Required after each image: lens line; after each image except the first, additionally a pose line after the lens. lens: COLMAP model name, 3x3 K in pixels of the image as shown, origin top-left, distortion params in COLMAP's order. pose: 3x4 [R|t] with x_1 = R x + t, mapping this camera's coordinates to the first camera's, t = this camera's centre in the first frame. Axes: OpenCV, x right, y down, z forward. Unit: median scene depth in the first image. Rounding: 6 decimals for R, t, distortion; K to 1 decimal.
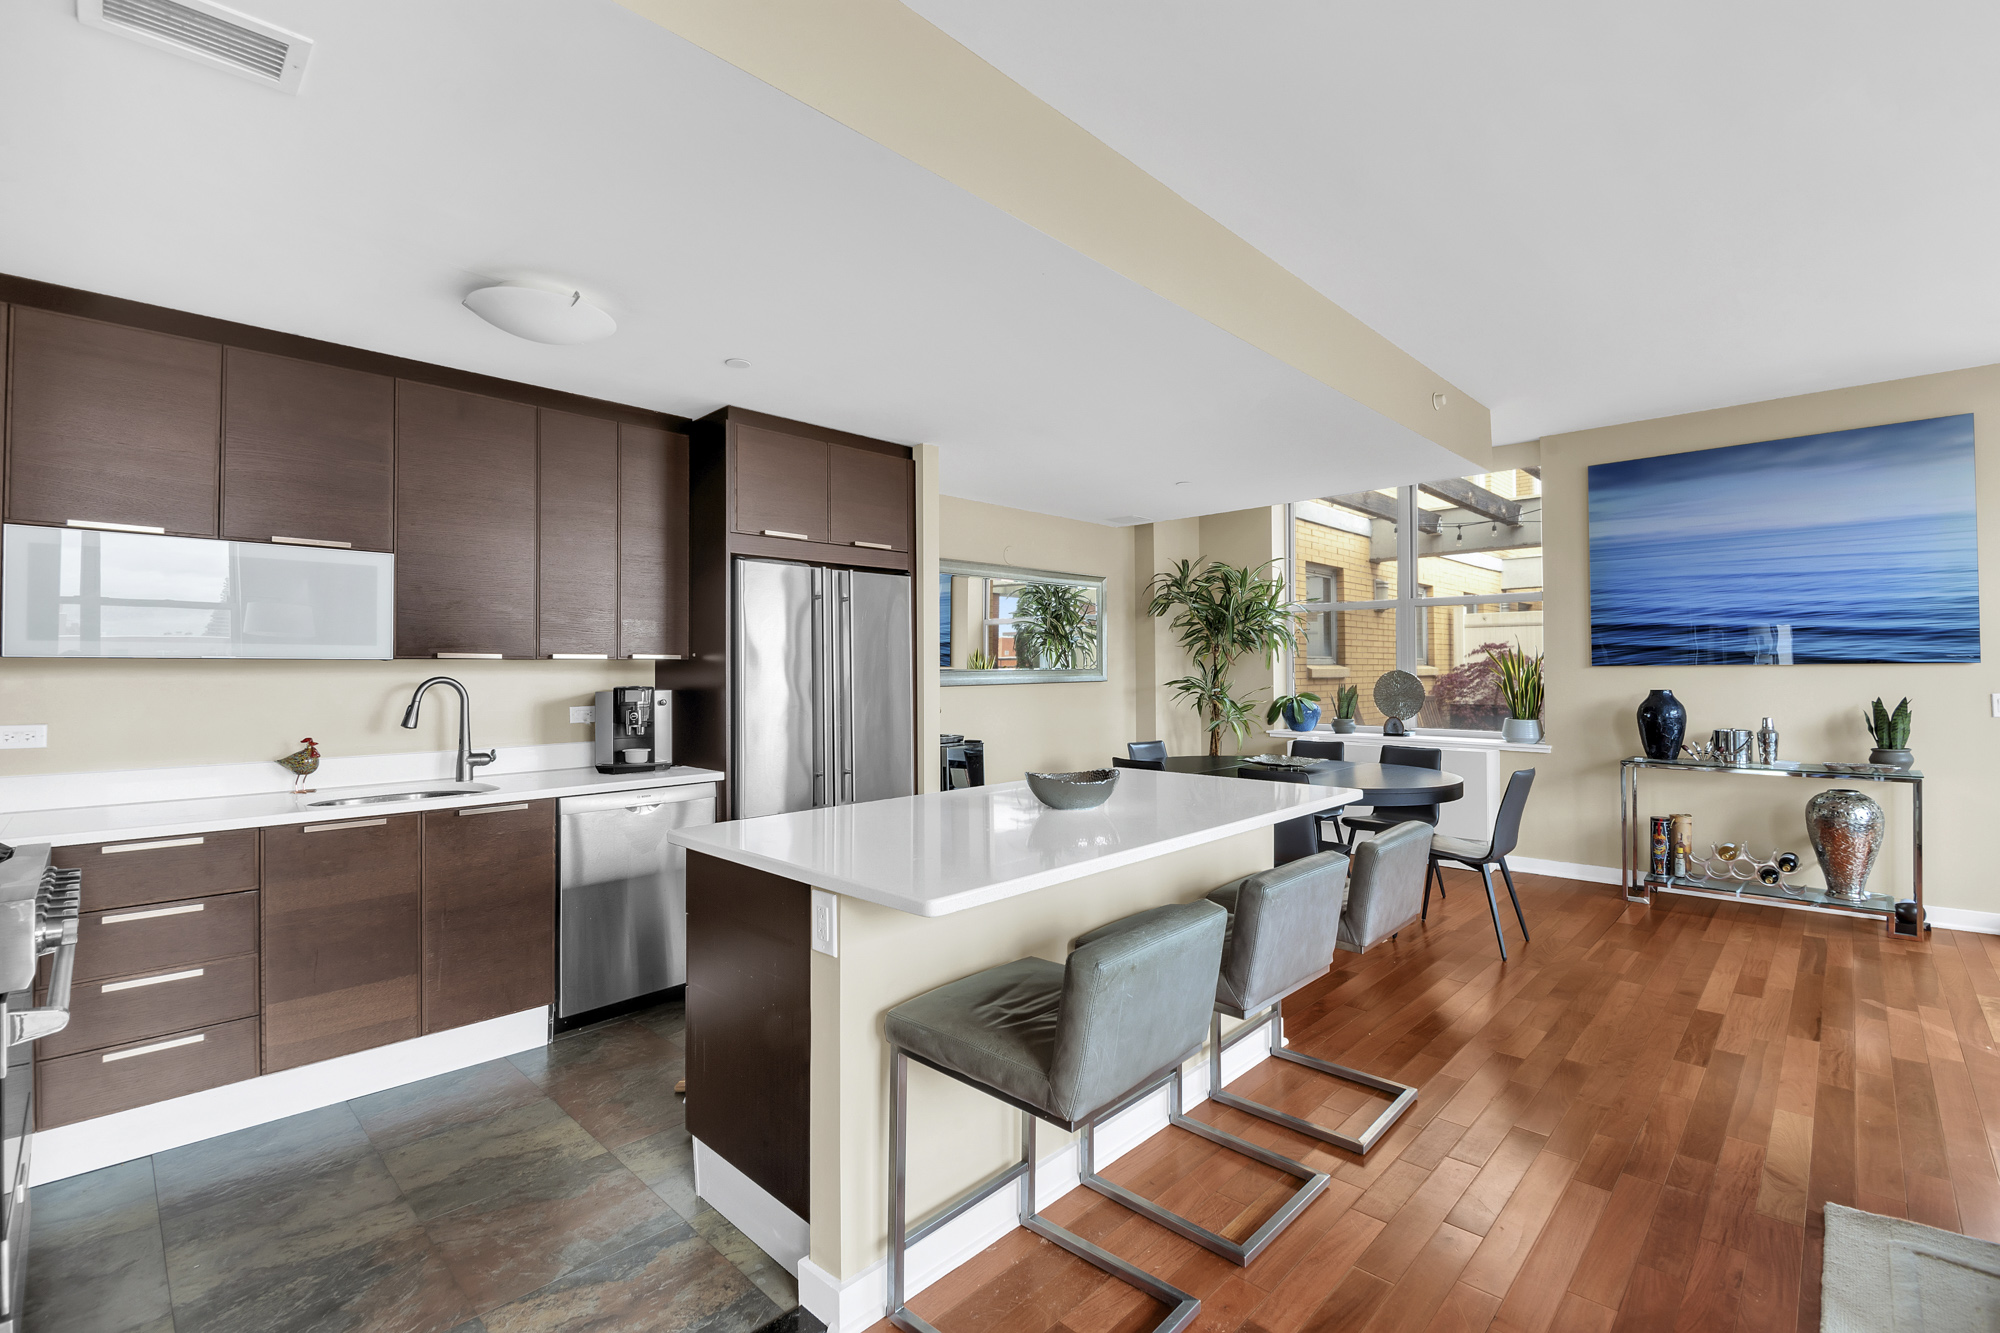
lens RADIAL K [[891.5, 0, 1006.1], [0, 891.5, 665.3], [0, 0, 1]] dist [0.004382, -0.002394]
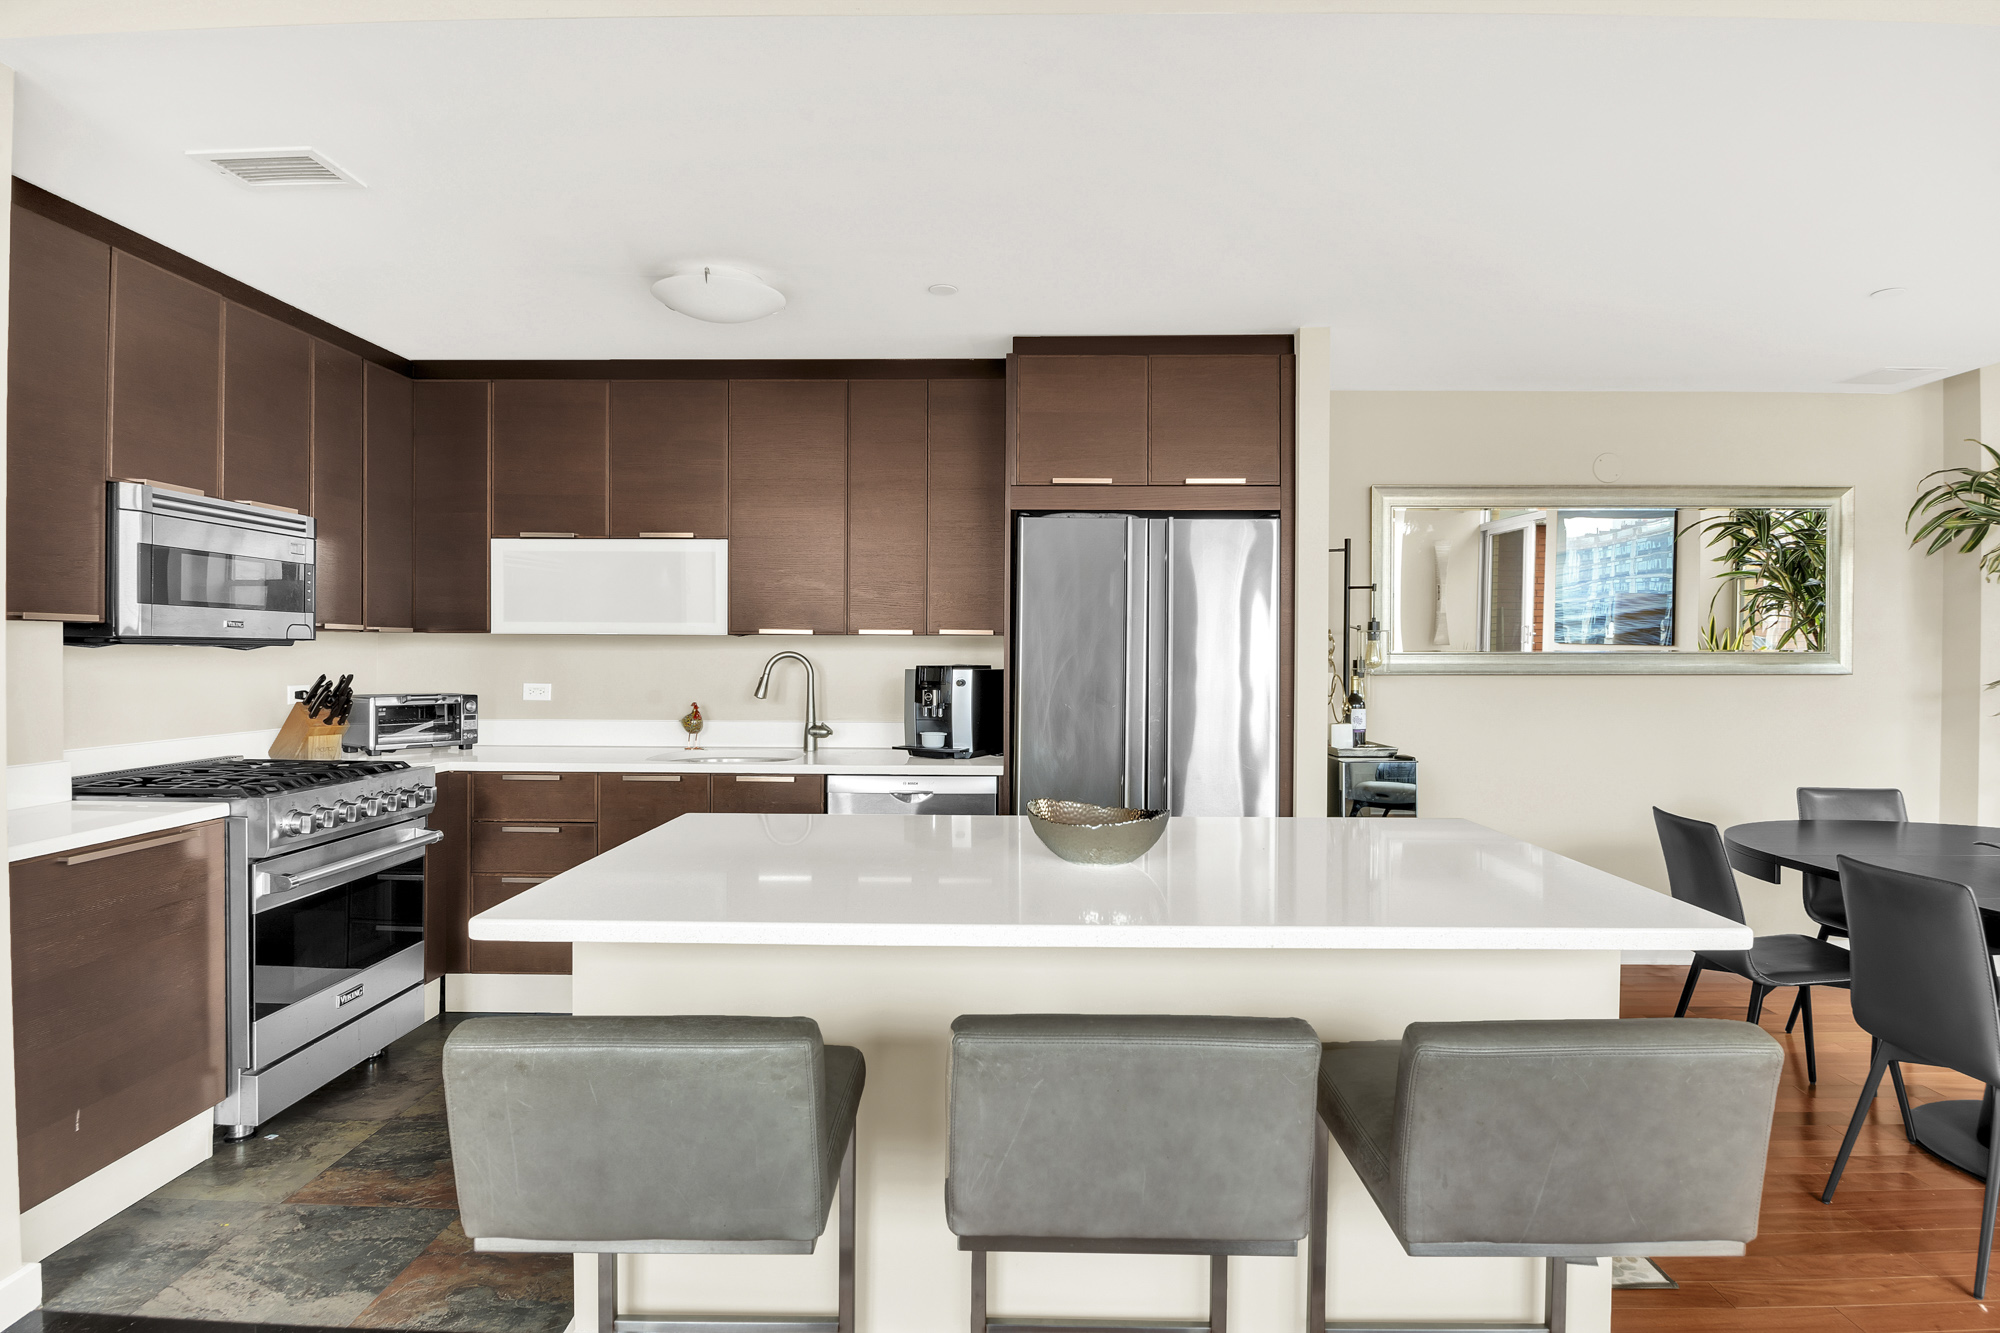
lens RADIAL K [[1065.5, 0, 999.2], [0, 1065.5, 666.6], [0, 0, 1]] dist [-0.001153, -0.000500]
pose [[0.671775, 0.021392, -0.740446, 0.464728], [-0.003639, 0.999666, 0.025579, -0.002620], [0.740746, -0.014489, 0.671628, 0.322623]]
